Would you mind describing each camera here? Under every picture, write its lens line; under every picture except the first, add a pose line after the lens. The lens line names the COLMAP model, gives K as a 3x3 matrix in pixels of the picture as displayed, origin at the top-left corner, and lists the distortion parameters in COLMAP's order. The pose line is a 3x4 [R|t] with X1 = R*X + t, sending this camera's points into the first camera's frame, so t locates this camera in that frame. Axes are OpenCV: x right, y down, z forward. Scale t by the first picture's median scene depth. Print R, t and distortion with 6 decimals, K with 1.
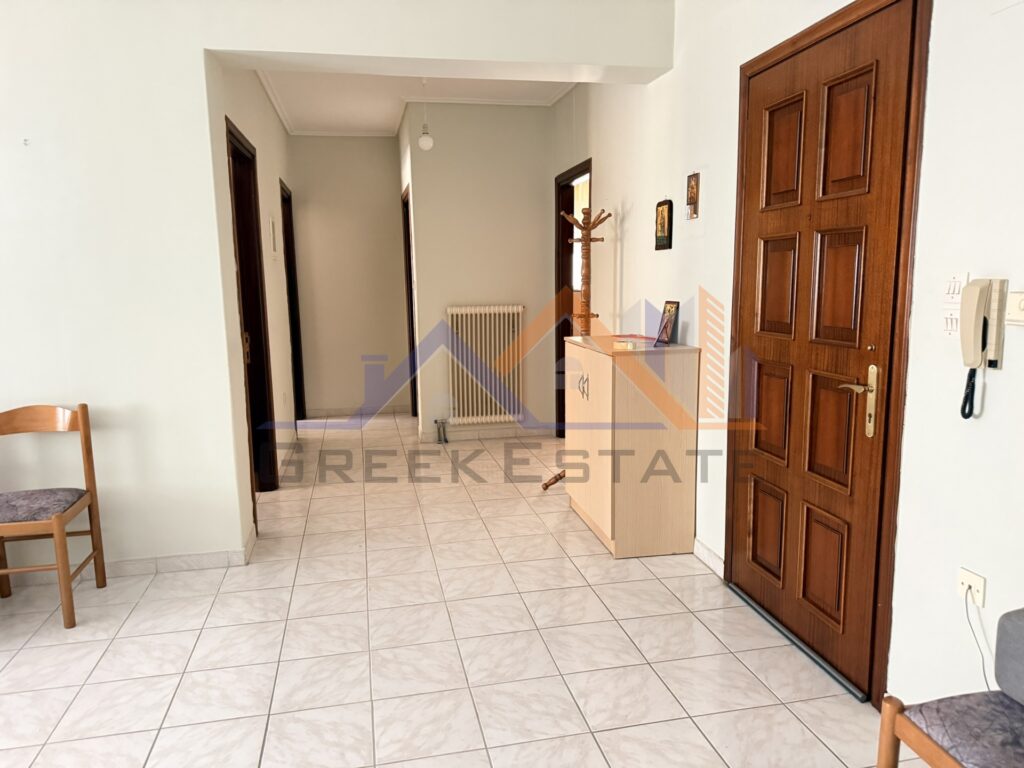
lens RADIAL K [[720.6, 0, 504.2], [0, 720.6, 386.0], [0, 0, 1]] dist [0.028089, -0.033874]
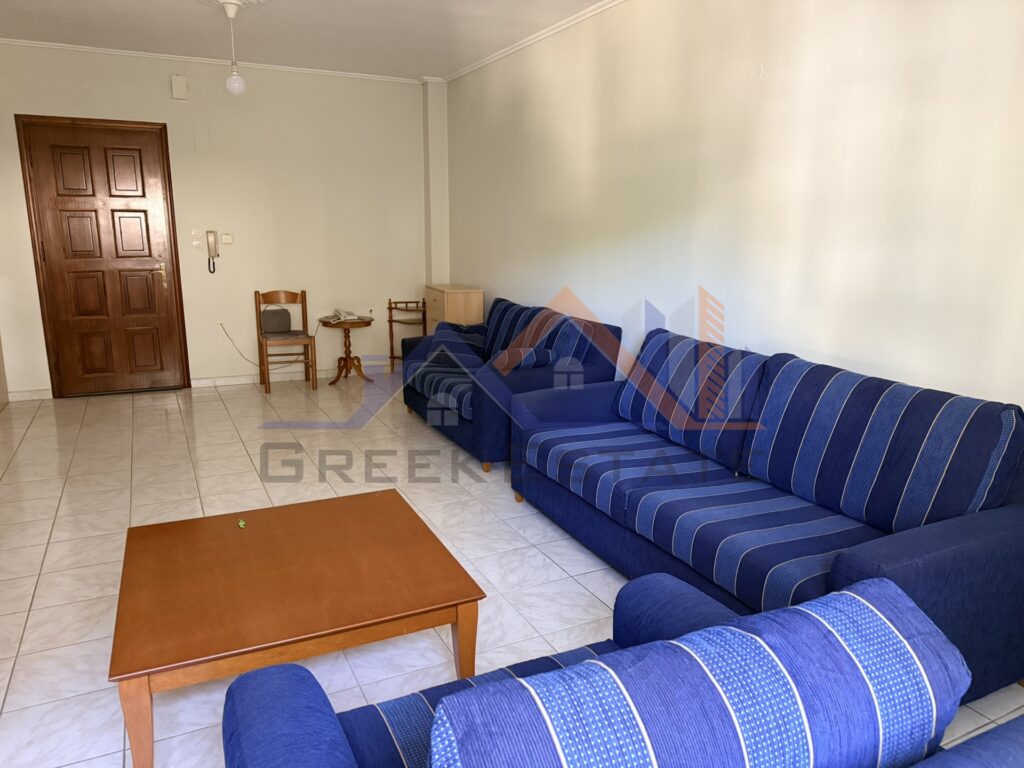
lens RADIAL K [[720.6, 0, 504.2], [0, 720.6, 386.0], [0, 0, 1]] dist [0.028089, -0.033874]
pose [[-0.246075, -0.197296, 0.948958, -1.841999], [0.145370, 0.960477, 0.237387, -0.031904], [-0.958287, 0.196365, -0.207669, 0.314922]]
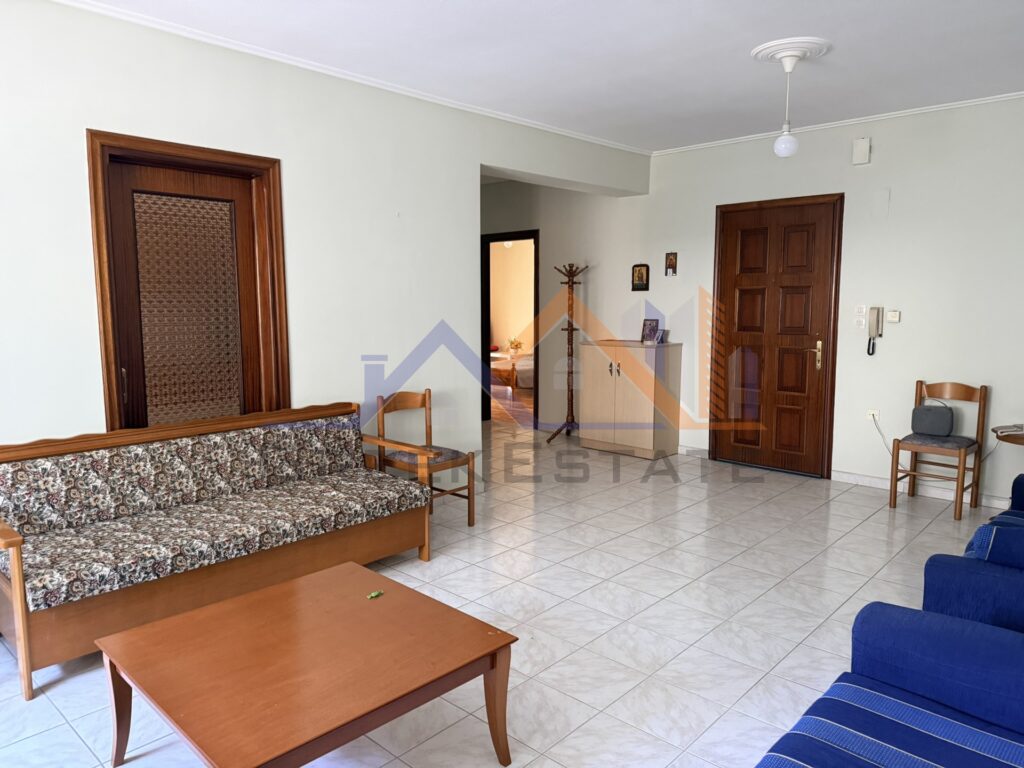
lens RADIAL K [[720.6, 0, 504.2], [0, 720.6, 386.0], [0, 0, 1]] dist [0.028089, -0.033874]
pose [[0.818137, -0.059860, 0.571899, -1.376387], [0.082030, 0.996545, -0.013041, 0.053183], [-0.569142, 0.057582, 0.820220, -0.328250]]
